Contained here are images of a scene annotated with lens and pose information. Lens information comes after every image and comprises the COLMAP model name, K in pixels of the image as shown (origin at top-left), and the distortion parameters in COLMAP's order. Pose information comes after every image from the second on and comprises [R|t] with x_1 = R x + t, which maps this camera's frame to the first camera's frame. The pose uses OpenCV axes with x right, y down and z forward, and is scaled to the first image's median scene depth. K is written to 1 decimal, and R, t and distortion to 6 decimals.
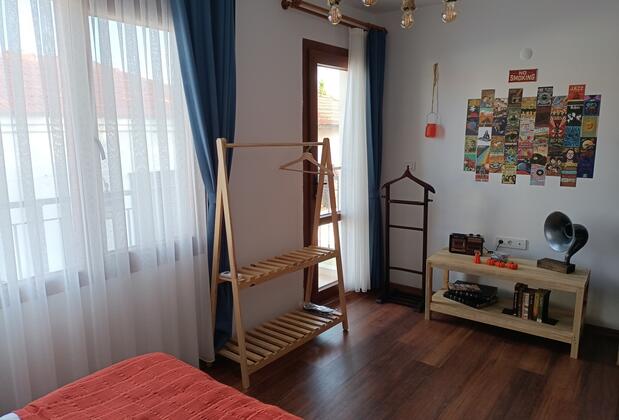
lens RADIAL K [[461.0, 0, 309.4], [0, 461.0, 209.7], [0, 0, 1]] dist [0.066408, -0.004712]
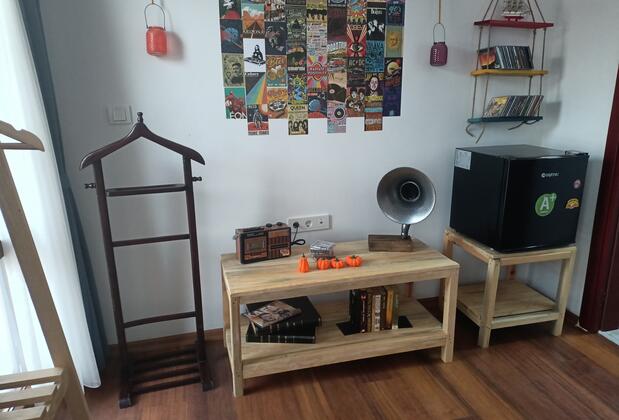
lens RADIAL K [[461.0, 0, 307.2], [0, 461.0, 212.8], [0, 0, 1]] dist [0.066408, -0.004712]
pose [[0.626294, -0.208238, 0.751261, -0.062213], [0.143435, 0.977994, 0.151509, -0.045429], [-0.766278, 0.012868, 0.642380, 0.598784]]
